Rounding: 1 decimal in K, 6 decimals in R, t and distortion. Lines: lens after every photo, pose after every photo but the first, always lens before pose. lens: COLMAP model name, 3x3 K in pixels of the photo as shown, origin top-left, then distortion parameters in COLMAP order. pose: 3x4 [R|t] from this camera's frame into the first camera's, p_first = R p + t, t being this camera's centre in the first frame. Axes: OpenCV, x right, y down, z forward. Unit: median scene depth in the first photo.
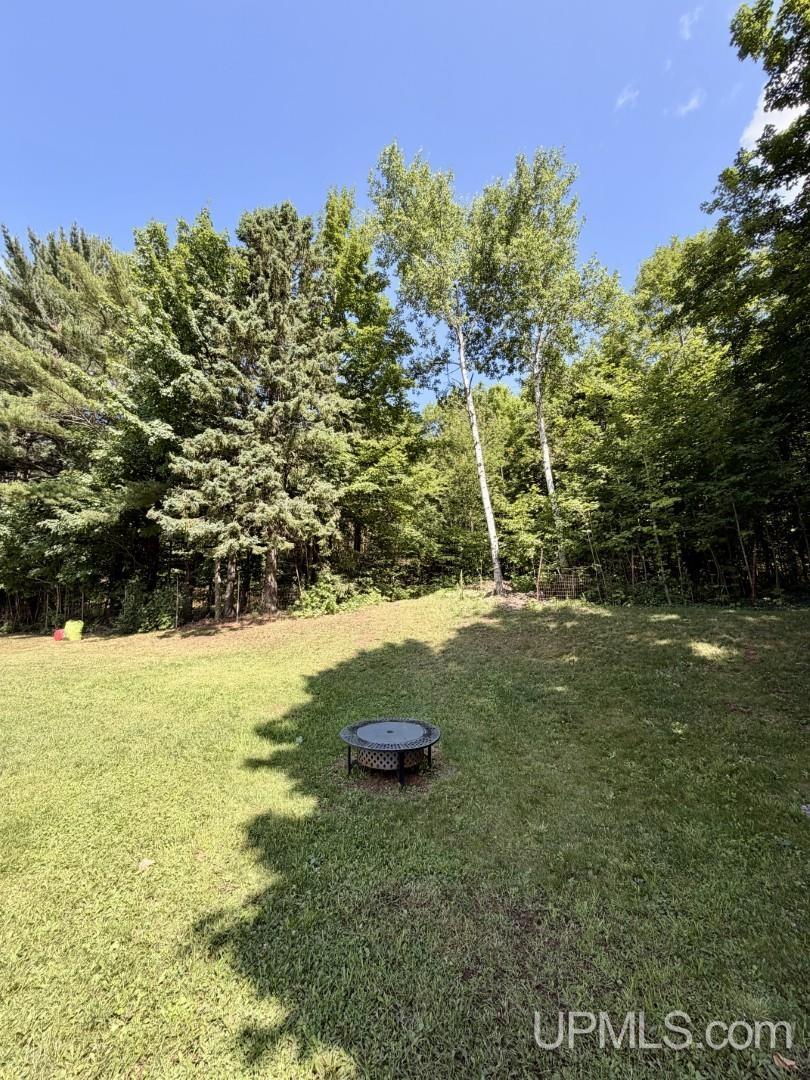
lens RADIAL K [[430.3, 0, 408.0], [0, 430.3, 535.3], [0, 0, 1]] dist [0.001958, 0.000083]
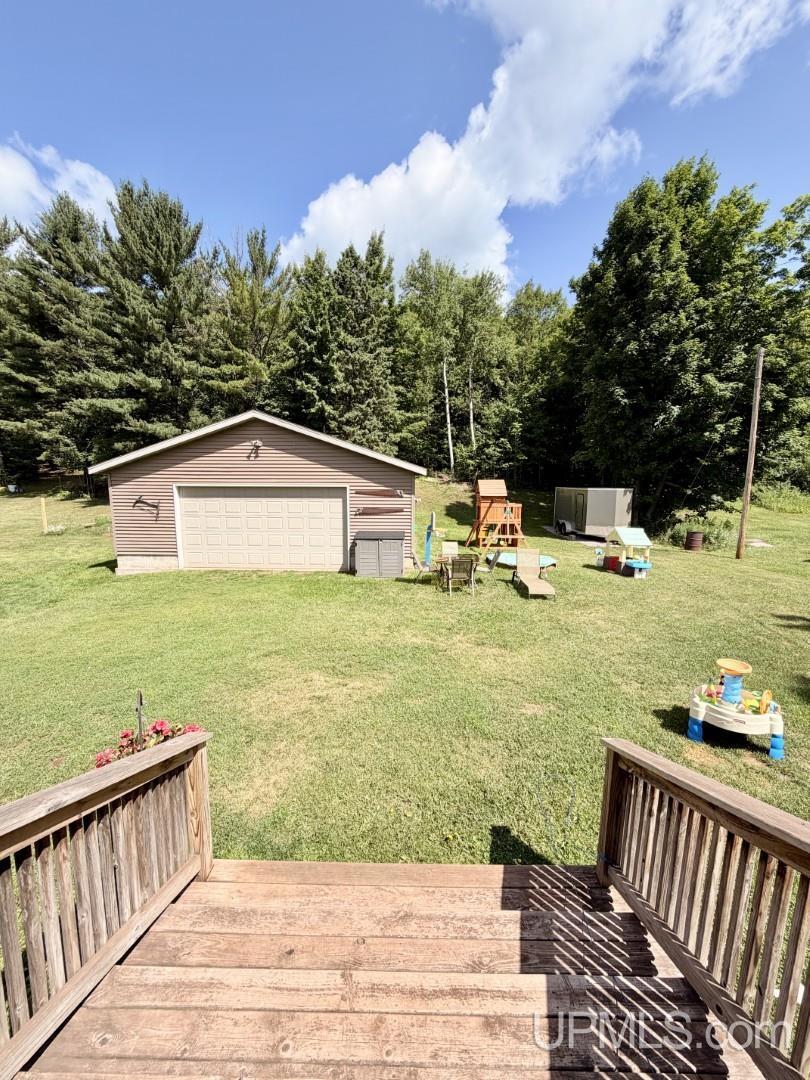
lens RADIAL K [[430.3, 0, 402.4], [0, 430.3, 540.2], [0, 0, 1]] dist [0.001958, 0.000083]
pose [[0.935769, -0.047441, 0.349406, -0.945058], [-0.073866, 0.942548, 0.325801, -0.330759], [-0.344789, -0.330684, 0.878504, -1.159480]]
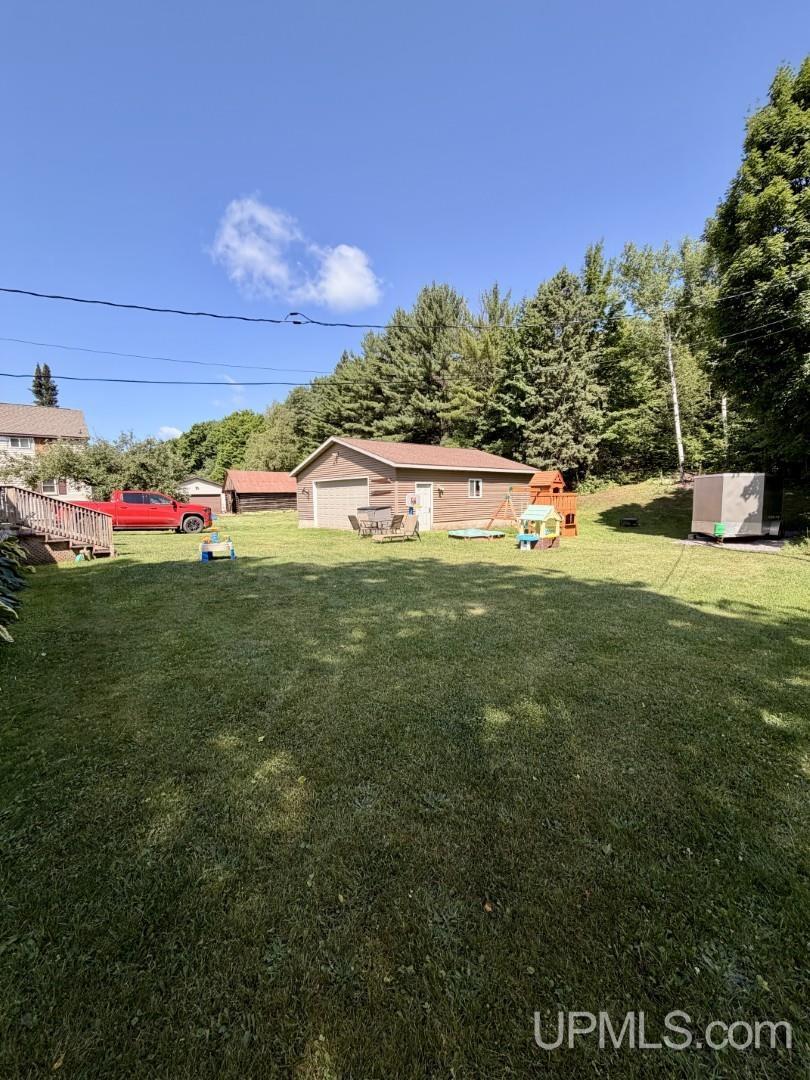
lens RADIAL K [[430.3, 0, 401.5], [0, 430.3, 537.4], [0, 0, 1]] dist [0.001958, 0.000083]
pose [[0.894863, 0.030238, -0.445316, -0.061865], [0.101330, 0.957889, 0.268666, -0.315314], [0.434687, -0.285543, 0.854115, -1.481117]]
